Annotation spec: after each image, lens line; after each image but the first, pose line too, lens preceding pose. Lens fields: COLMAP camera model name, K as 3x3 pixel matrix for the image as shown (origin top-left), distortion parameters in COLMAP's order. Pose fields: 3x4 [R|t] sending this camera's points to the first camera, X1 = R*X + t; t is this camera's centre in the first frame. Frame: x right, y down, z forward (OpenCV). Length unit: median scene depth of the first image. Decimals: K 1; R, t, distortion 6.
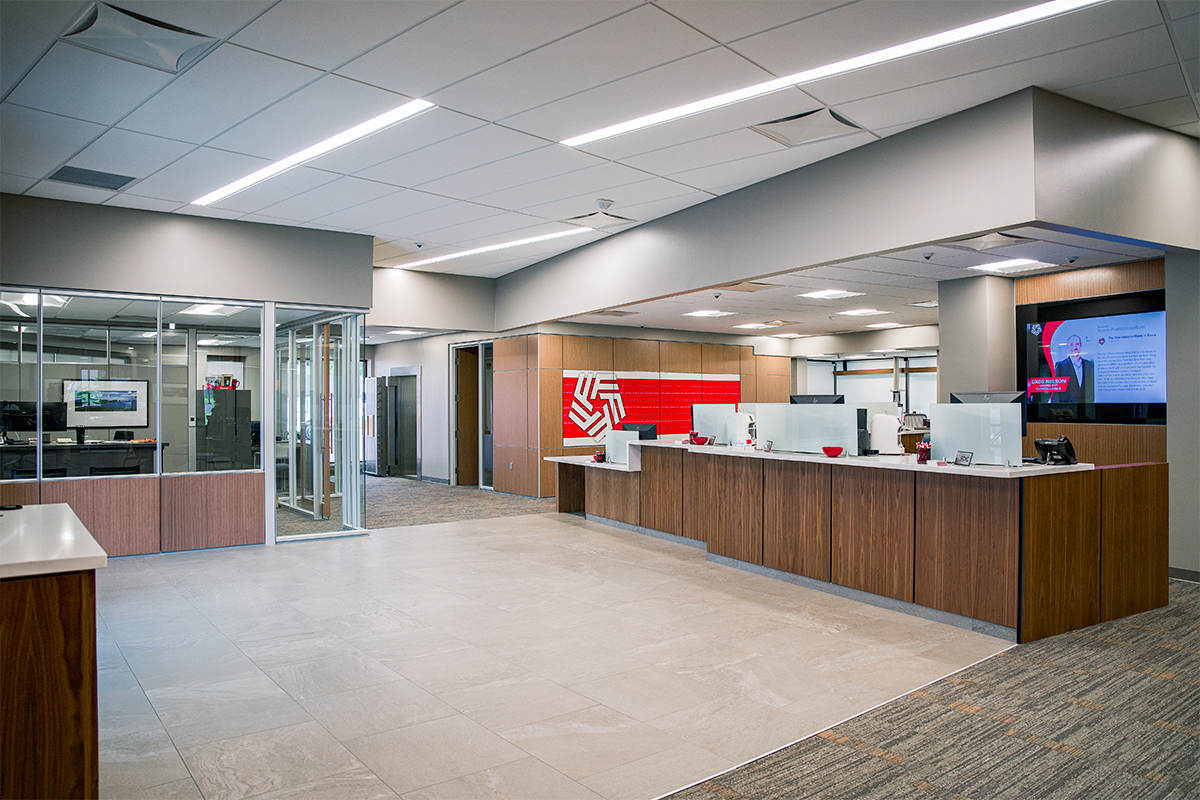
lens RADIAL K [[817.5, 0, 600.0], [0, 817.5, 400.0], [0, 0, 1]] dist [-0.243166, 0.157929]
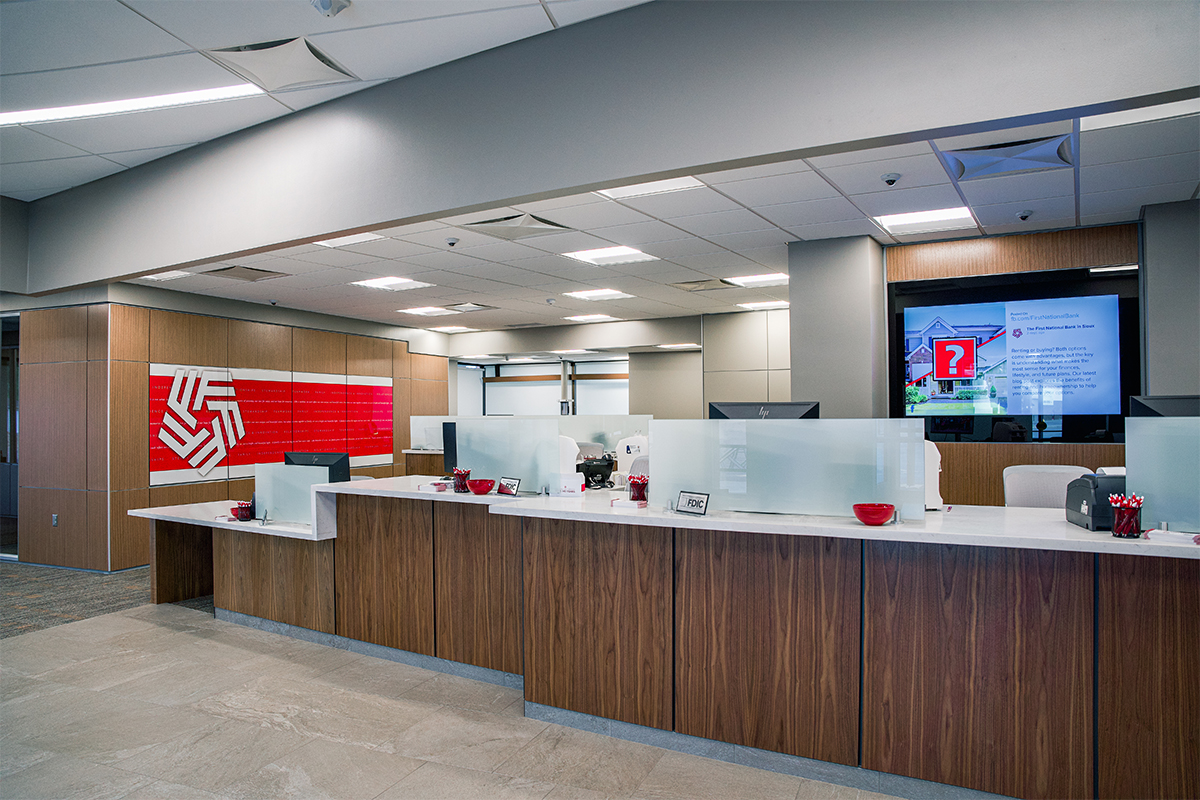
lens RADIAL K [[823.8, 0, 600.0], [0, 823.8, 400.0], [0, 0, 1]] dist [-0.184037, 0.126685]
pose [[0.861401, 0.007290, 0.507872, -0.053360], [0.000031, 0.999896, -0.014406, 0.000014], [-0.507925, 0.012426, 0.861312, 0.302423]]
